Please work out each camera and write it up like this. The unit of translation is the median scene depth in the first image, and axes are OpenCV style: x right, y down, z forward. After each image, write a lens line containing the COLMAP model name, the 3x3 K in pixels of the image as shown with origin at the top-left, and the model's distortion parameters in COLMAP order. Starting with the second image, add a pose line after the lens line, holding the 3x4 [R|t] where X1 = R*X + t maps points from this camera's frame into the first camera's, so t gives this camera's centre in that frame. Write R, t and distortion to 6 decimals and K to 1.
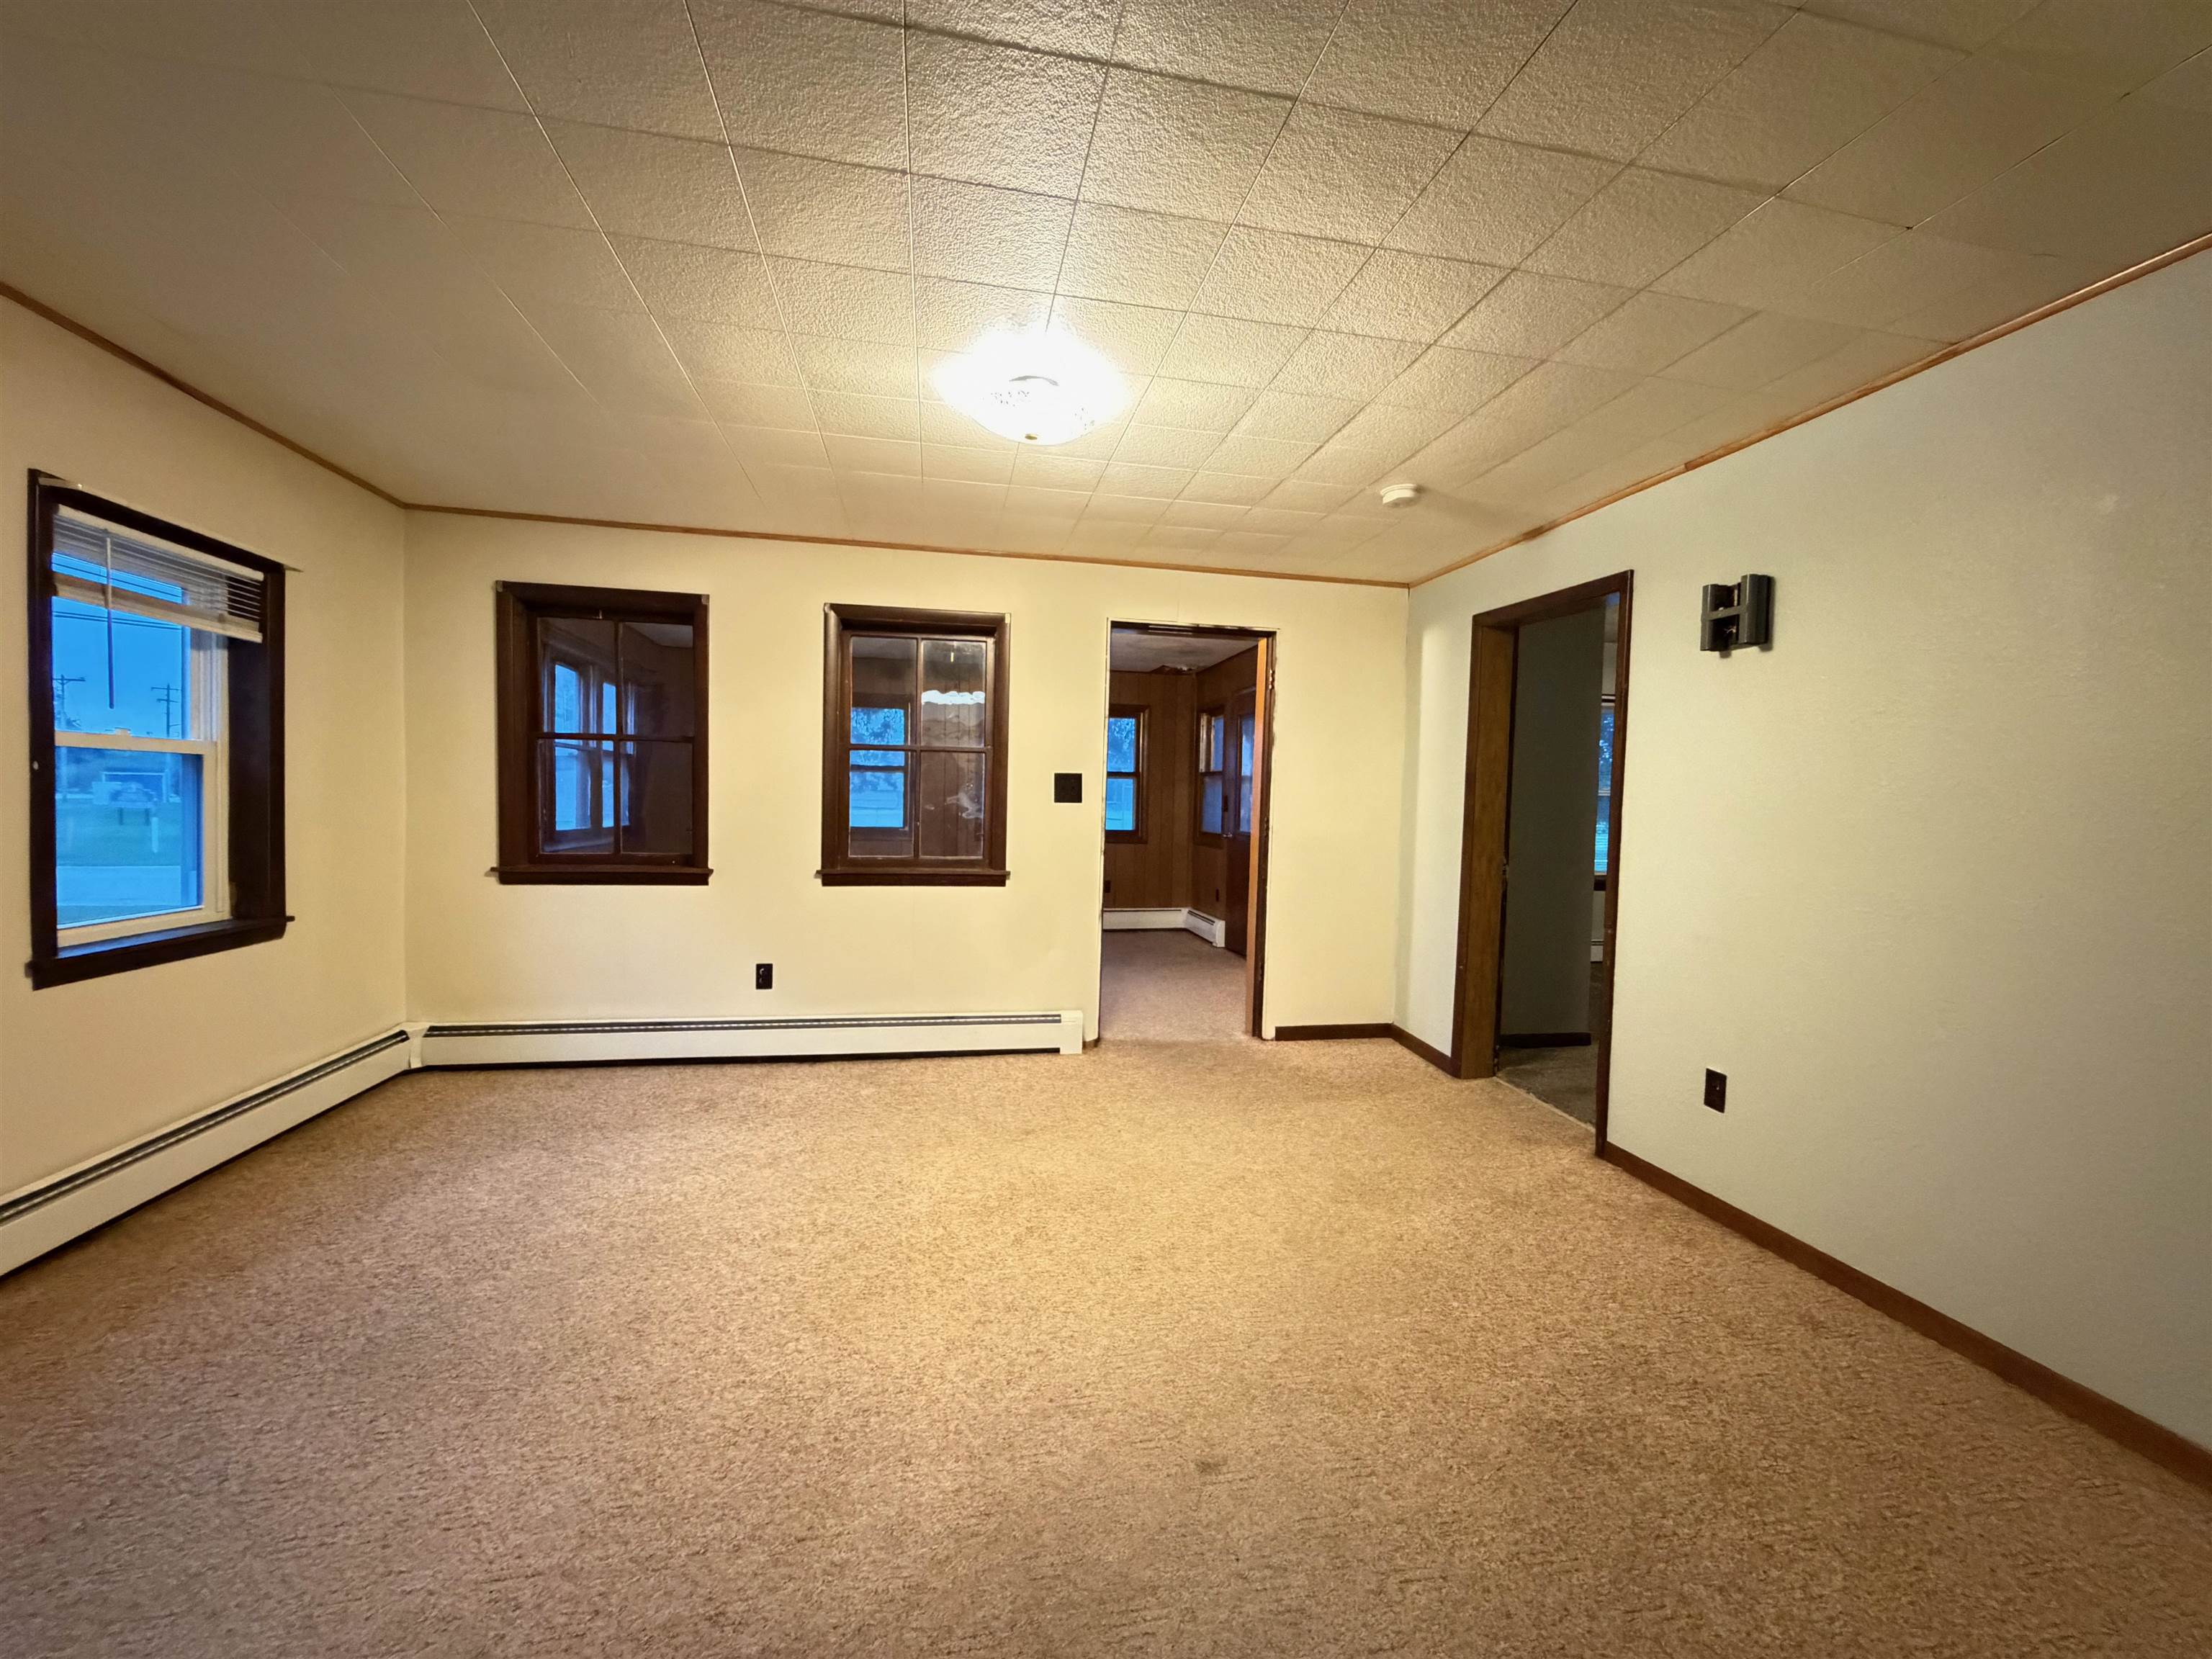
lens RADIAL K [[877.6, 0, 1100.7], [0, 877.6, 825.6], [0, 0, 1]] dist [-0.000919, 0.000058]
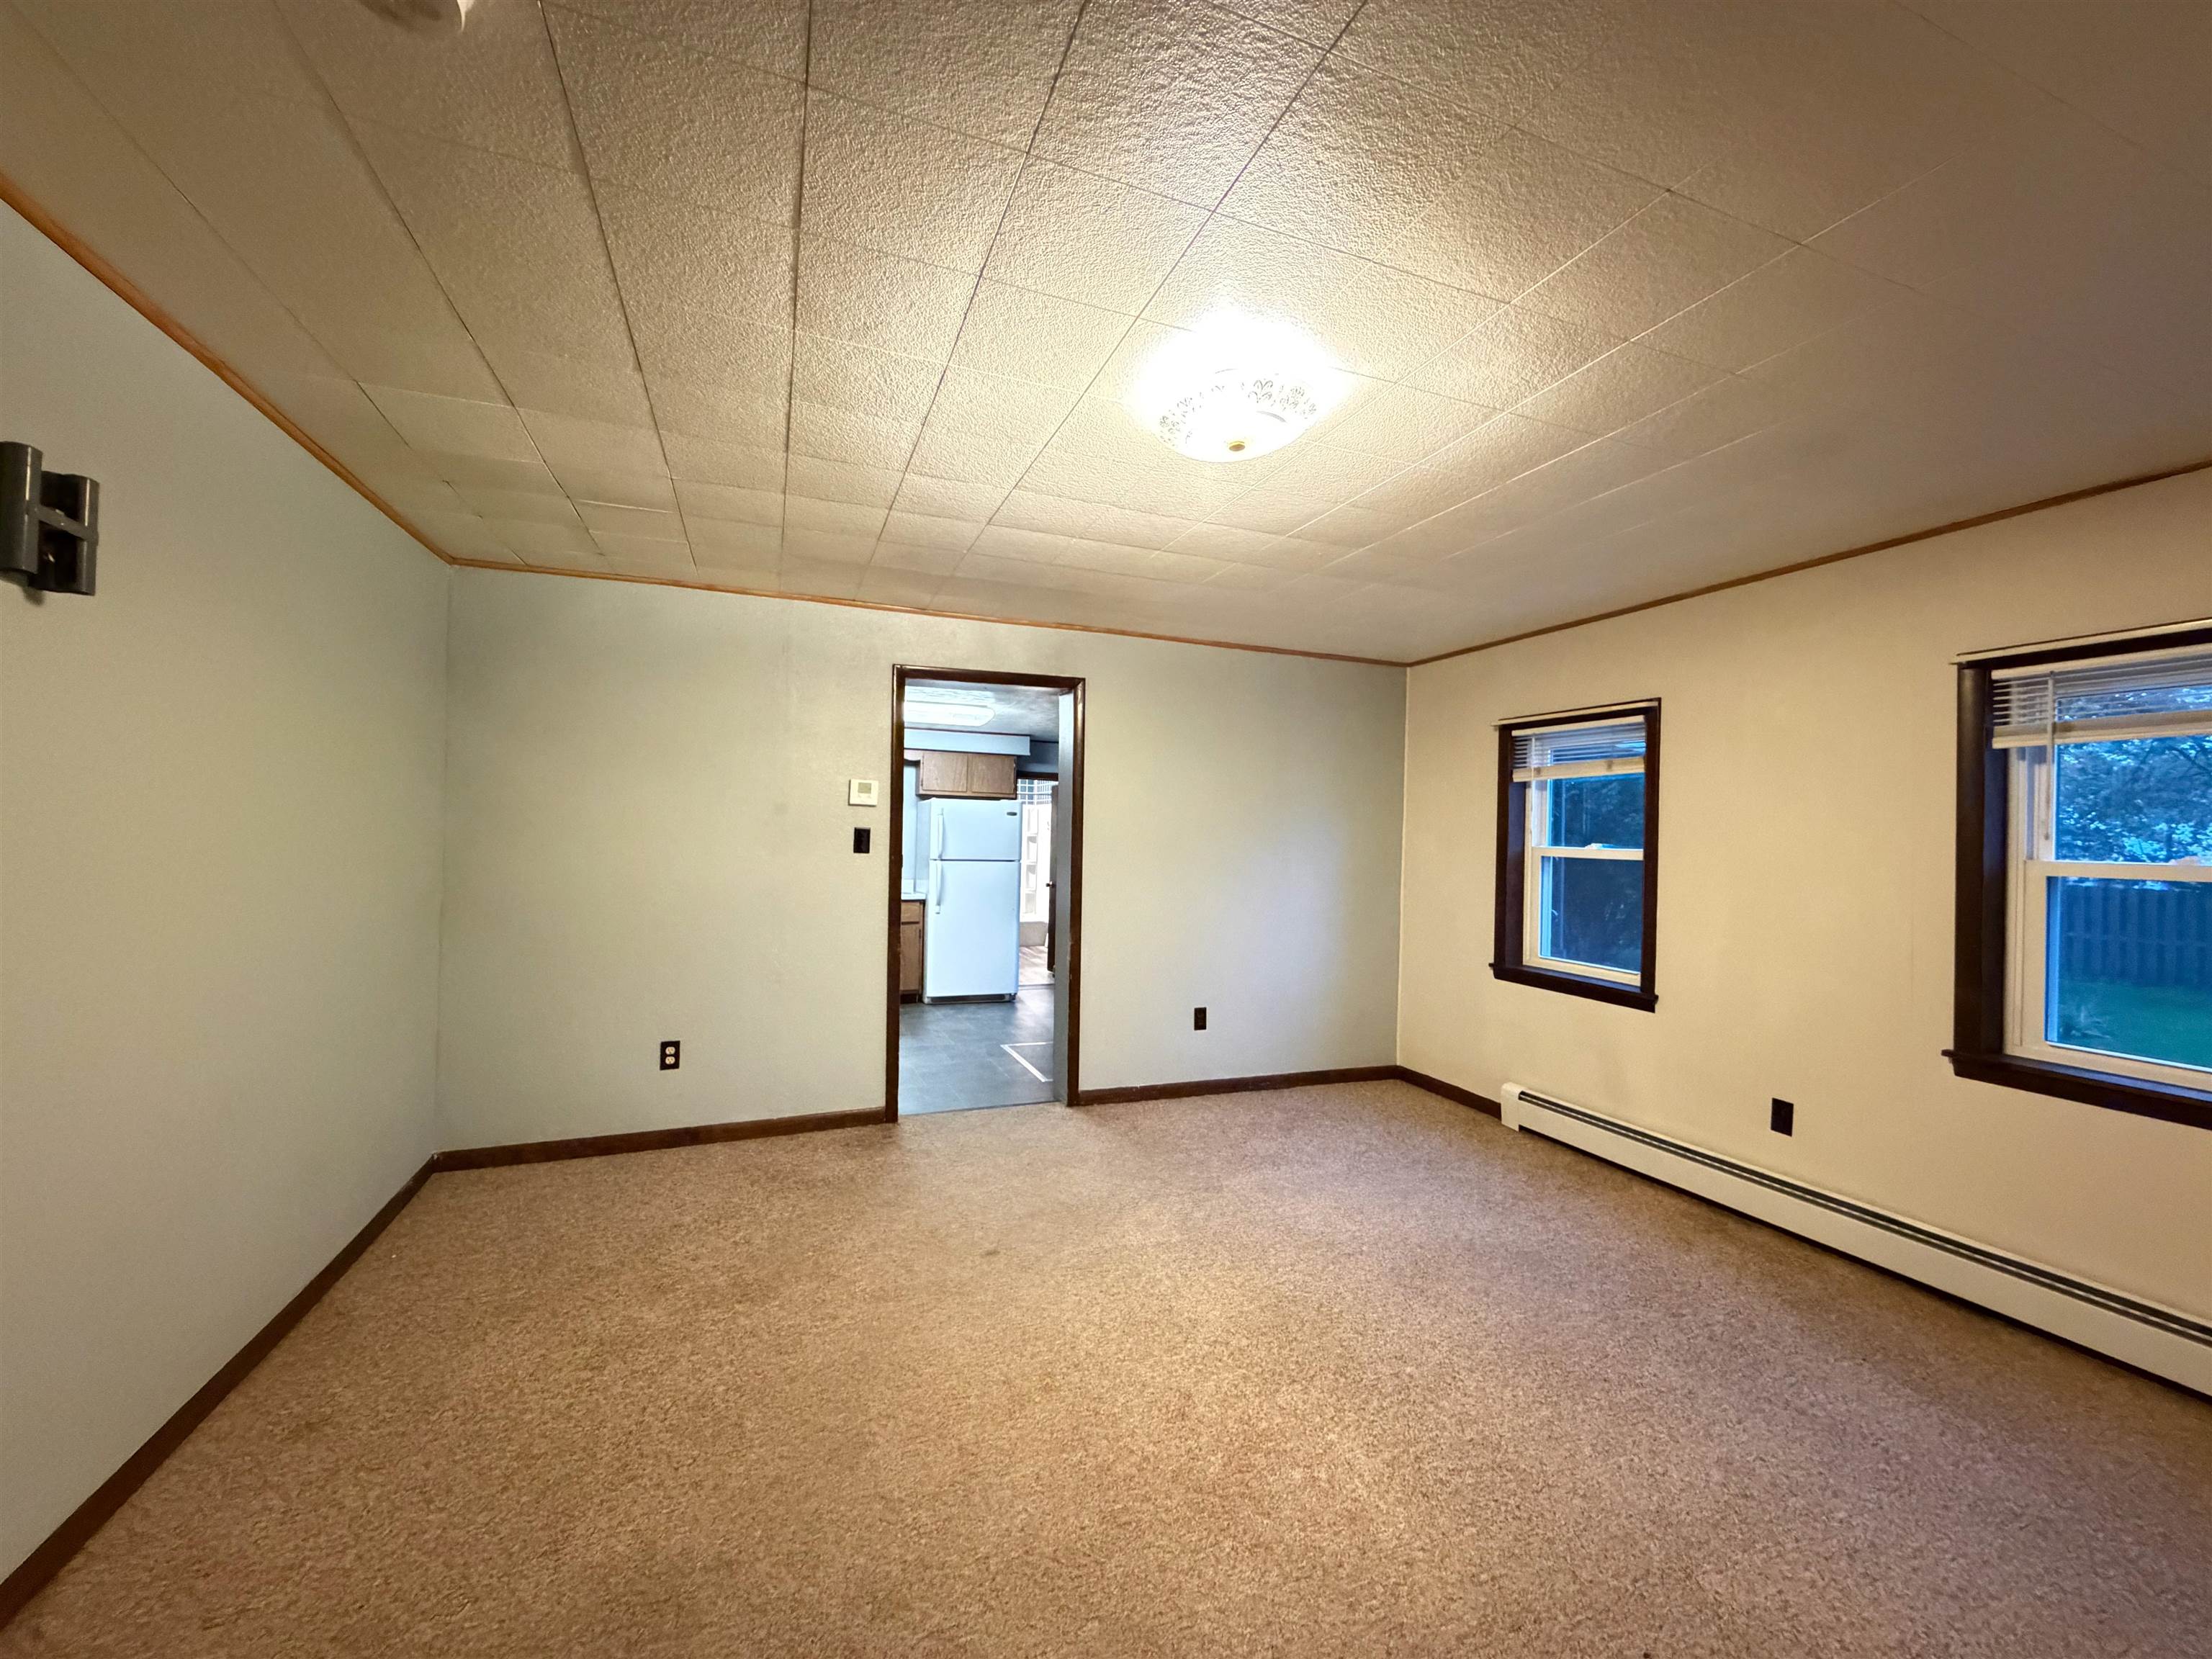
lens RADIAL K [[877.6, 0, 1100.7], [0, 877.6, 825.6], [0, 0, 1]] dist [-0.000919, 0.000058]
pose [[-0.983476, -0.049471, -0.174148, 0.144384], [-0.052045, 0.998592, 0.010239, -0.085780], [0.173397, 0.019134, -0.984666, 1.549410]]
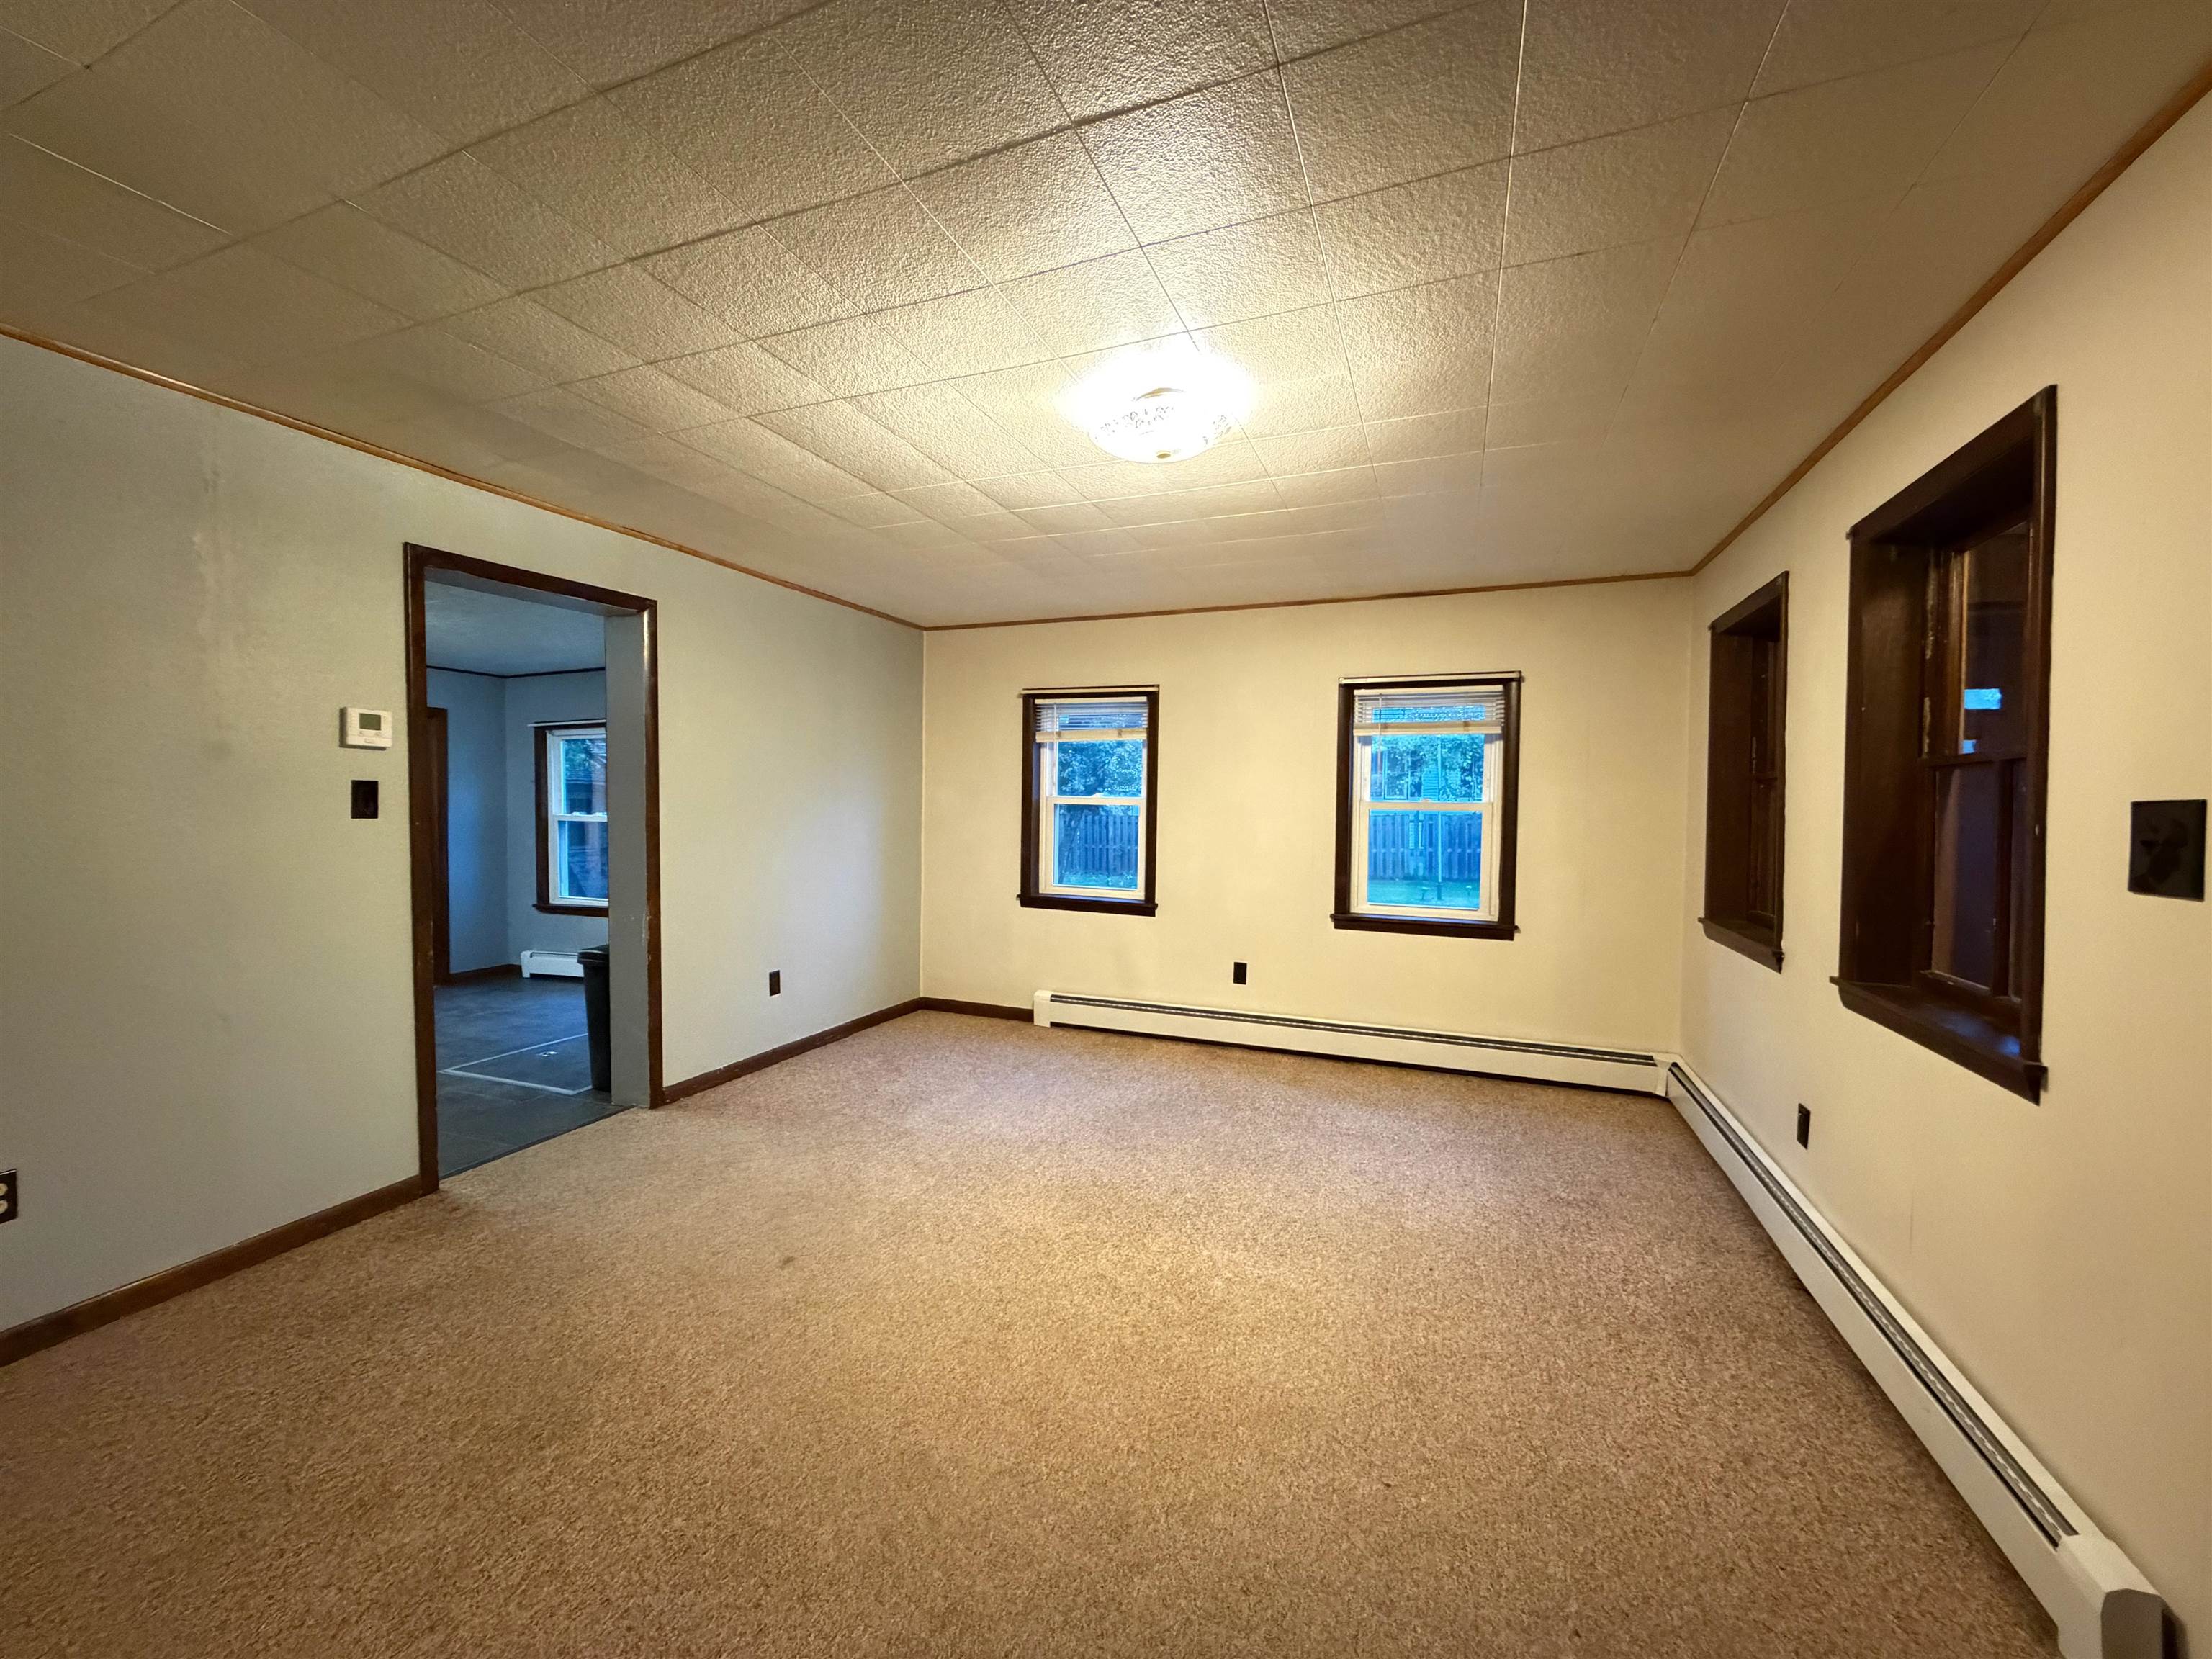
lens RADIAL K [[877.6, 0, 1100.7], [0, 877.6, 825.6], [0, 0, 1]] dist [-0.000919, 0.000058]
pose [[-0.542092, -0.005222, -0.840303, 0.641964], [-0.048174, 0.998529, 0.024872, -0.061800], [0.838937, 0.053964, -0.541546, 1.281490]]
